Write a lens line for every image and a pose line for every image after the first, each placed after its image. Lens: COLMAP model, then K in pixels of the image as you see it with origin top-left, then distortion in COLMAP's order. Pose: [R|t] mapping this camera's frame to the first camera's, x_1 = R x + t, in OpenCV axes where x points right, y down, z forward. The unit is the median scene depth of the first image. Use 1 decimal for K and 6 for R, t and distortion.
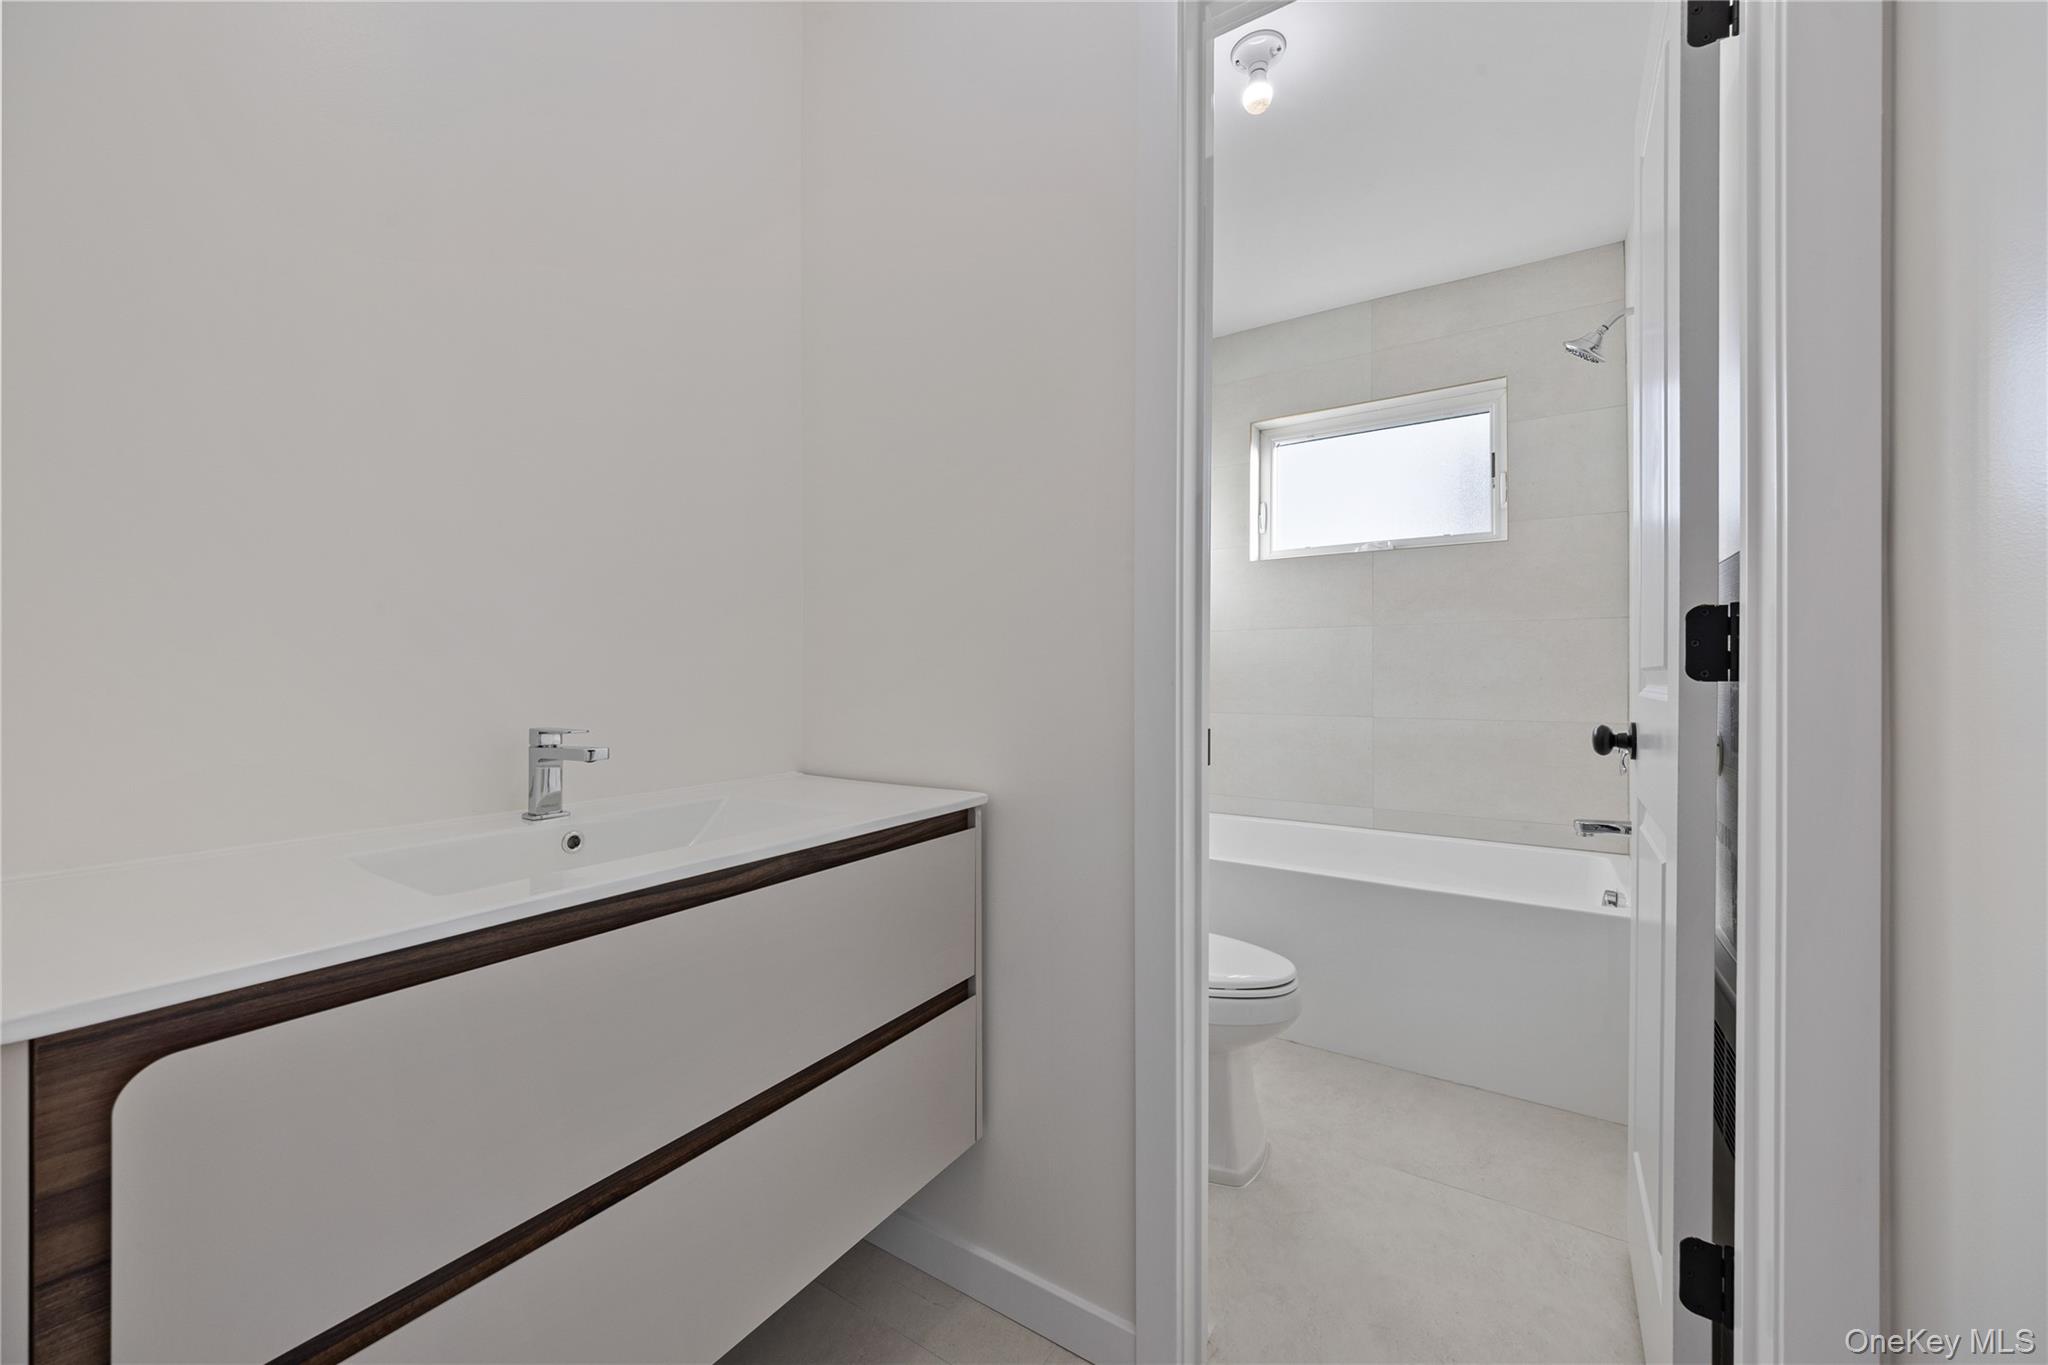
lens RADIAL K [[749.9, 0, 1035.3], [0, 749.9, 680.4], [0, 0, 1]] dist [-0.001607, -0.000478]
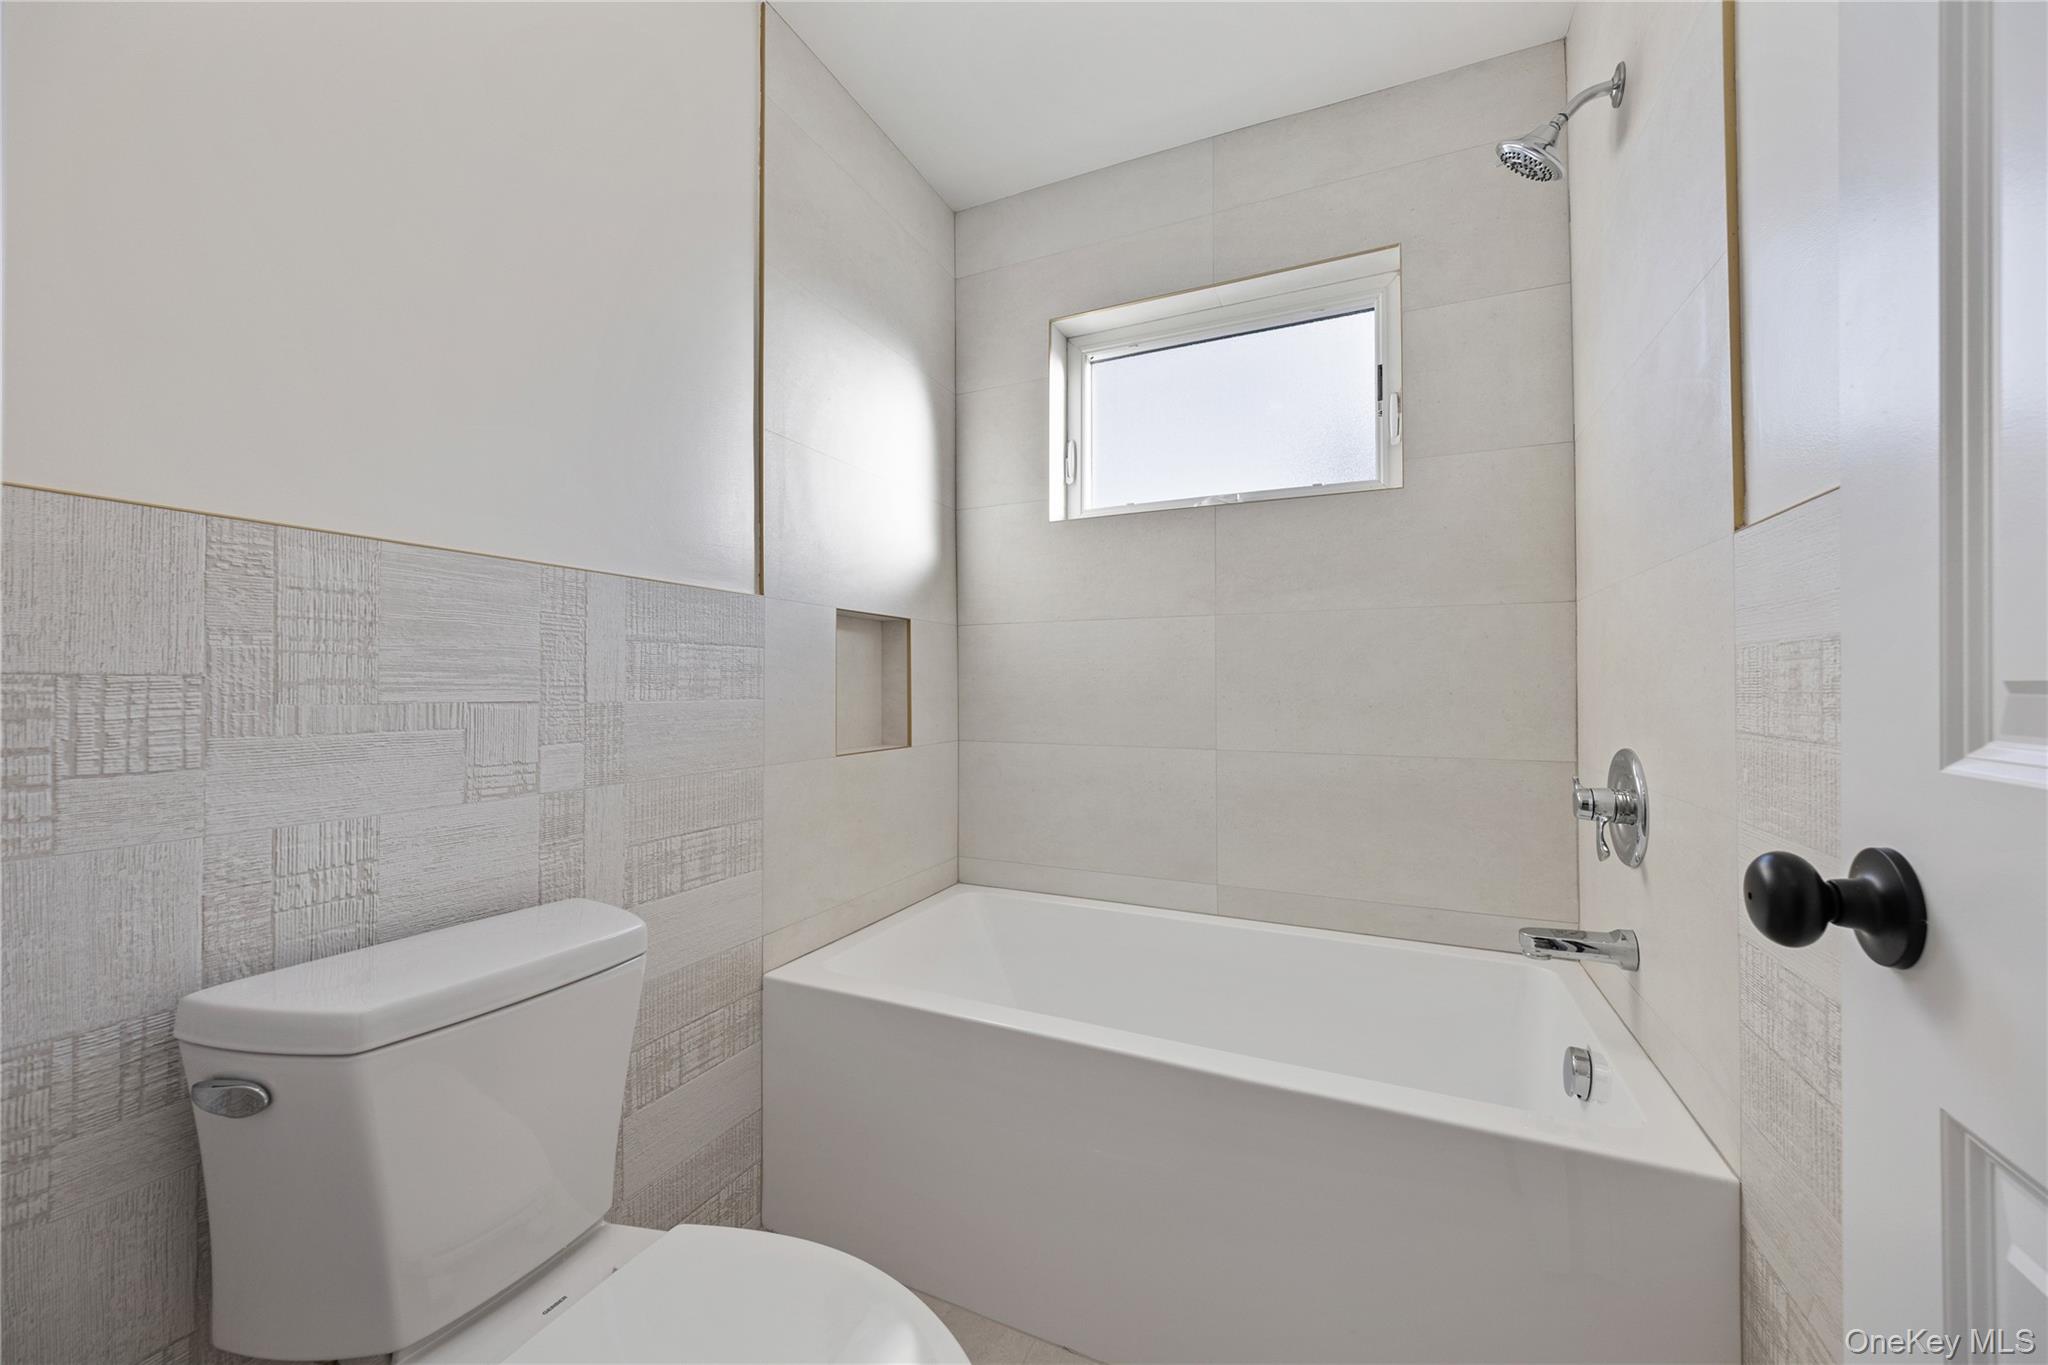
lens RADIAL K [[749.9, 0, 1020.9], [0, 749.9, 681.0], [0, 0, 1]] dist [-0.001607, -0.000478]
pose [[0.990908, -0.001842, 0.134525, 0.179113], [0.002800, 0.999972, -0.006934, -0.007214], [-0.134509, 0.007247, 0.990886, 0.342815]]
